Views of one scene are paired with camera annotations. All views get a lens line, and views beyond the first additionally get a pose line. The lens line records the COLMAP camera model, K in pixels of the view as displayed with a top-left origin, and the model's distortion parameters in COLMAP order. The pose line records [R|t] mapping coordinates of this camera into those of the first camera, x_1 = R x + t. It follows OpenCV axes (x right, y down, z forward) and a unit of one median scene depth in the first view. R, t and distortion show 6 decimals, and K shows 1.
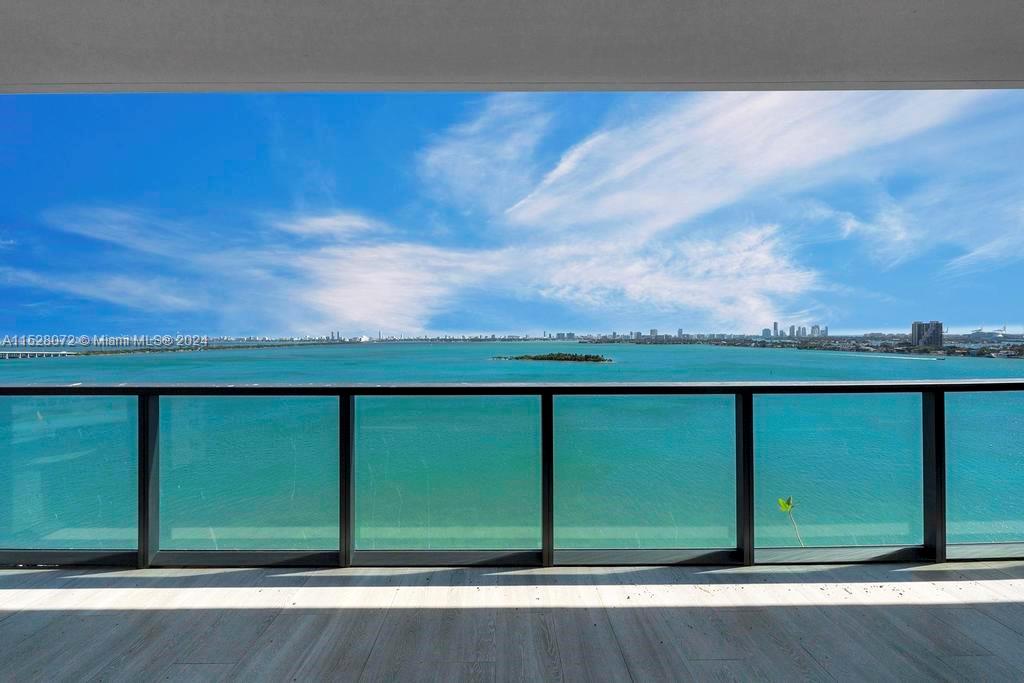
lens RADIAL K [[443.2, 0, 510.8], [0, 443.2, 338.3], [0, 0, 1]] dist [0.023872, 0.000565]
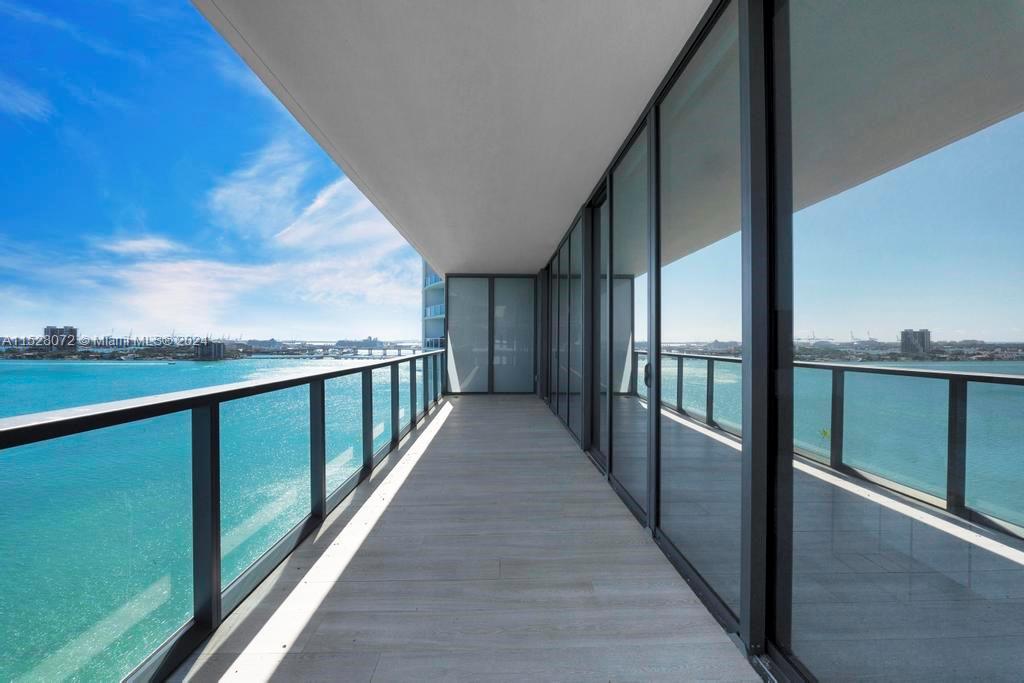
lens RADIAL K [[443.2, 0, 513.4], [0, 443.2, 342.3], [0, 0, 1]] dist [0.023872, 0.000565]
pose [[0.999842, 0.000882, -0.017760, 0.719882], [-0.000994, 0.999980, -0.006319, 0.038342], [0.017754, 0.006336, 0.999822, -0.315295]]
